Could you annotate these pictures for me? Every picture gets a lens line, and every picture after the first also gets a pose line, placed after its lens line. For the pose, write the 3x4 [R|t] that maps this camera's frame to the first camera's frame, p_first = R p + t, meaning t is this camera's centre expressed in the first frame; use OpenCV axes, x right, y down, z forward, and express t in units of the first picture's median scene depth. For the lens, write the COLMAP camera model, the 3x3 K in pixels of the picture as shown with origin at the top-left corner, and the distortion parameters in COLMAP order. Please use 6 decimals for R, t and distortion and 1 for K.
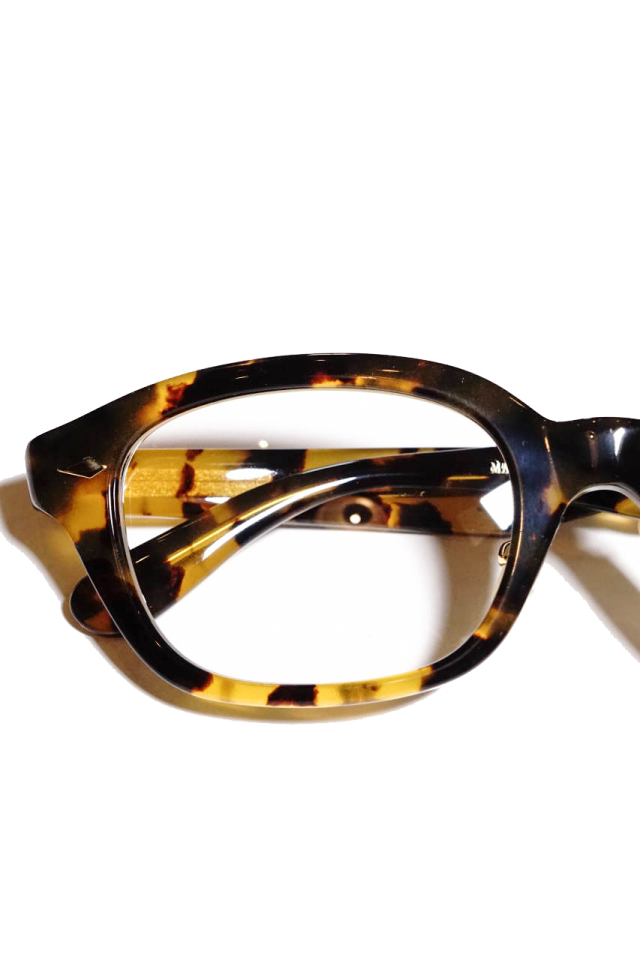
lens RADIAL K [[2156.9, 0, 320.0], [0, 2156.9, 480.0], [0, 0, 1]] dist [0.088378, 0.100789]
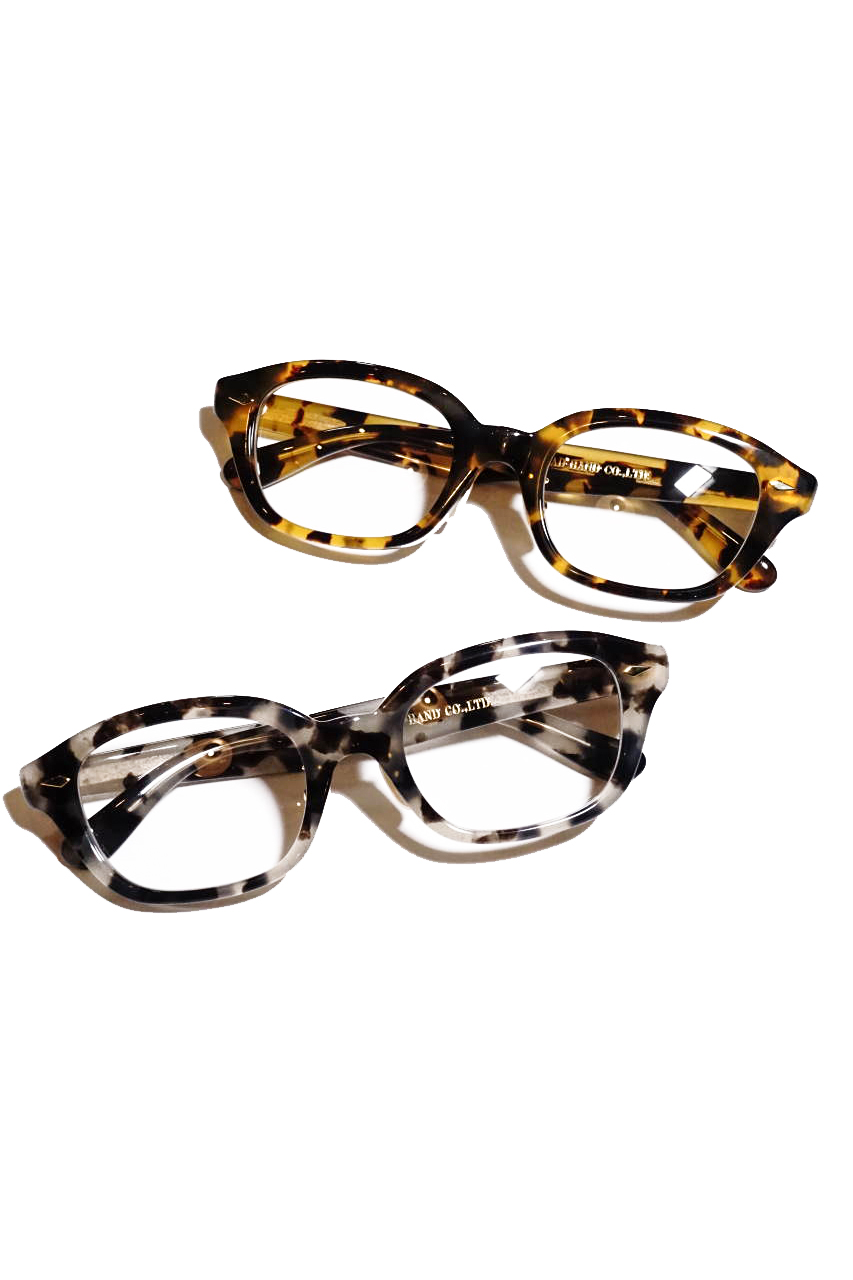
lens RADIAL K [[2875.8, 0, 426.5], [0, 2875.8, 640.0], [0, 0, 1]] dist [0.088378, 0.100789]
pose [[0.971704, 0.207852, -0.112205, 0.368560], [-0.199630, 0.976581, 0.080239, -0.033592], [0.126255, -0.055569, 0.990440, -1.459246]]
